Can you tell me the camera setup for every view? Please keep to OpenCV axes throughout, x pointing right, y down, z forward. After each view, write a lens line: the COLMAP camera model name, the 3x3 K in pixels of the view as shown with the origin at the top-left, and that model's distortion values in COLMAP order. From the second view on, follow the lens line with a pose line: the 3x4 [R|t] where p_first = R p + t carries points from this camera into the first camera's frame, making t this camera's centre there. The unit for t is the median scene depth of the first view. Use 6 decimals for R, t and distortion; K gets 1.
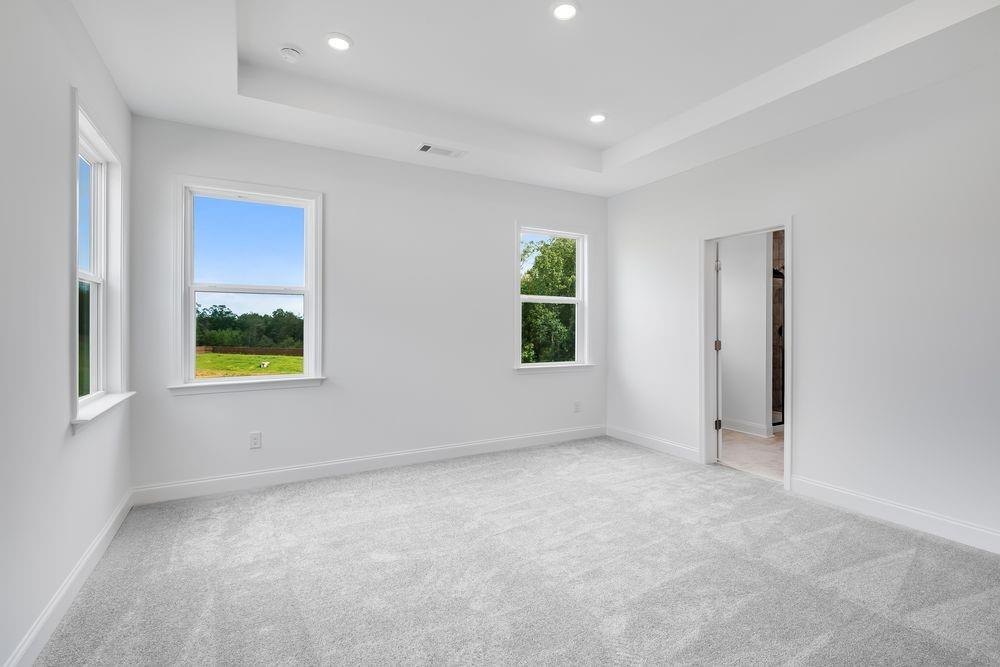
lens RADIAL K [[458.6, 0, 501.5], [0, 458.6, 324.5], [0, 0, 1]] dist [-0.000126, -0.000312]
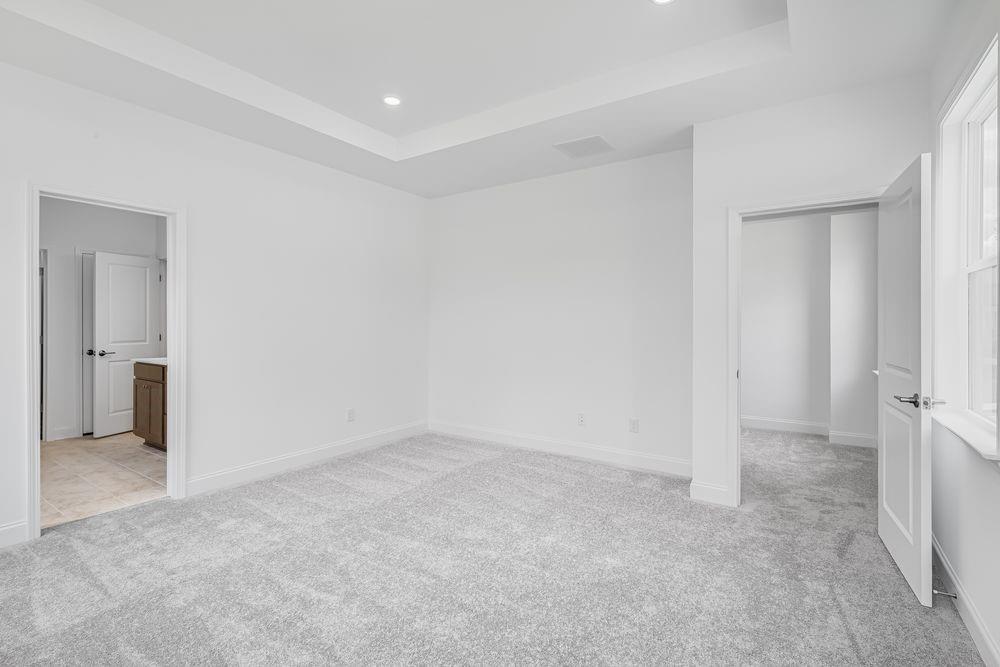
lens RADIAL K [[458.6, 0, 501.5], [0, 458.6, 324.5], [0, 0, 1]] dist [-0.000126, -0.000312]
pose [[-0.451025, -0.003322, 0.892505, -0.504555], [-0.005589, 0.999984, 0.000898, -0.000713], [-0.892494, -0.004583, -0.451036, 0.826612]]
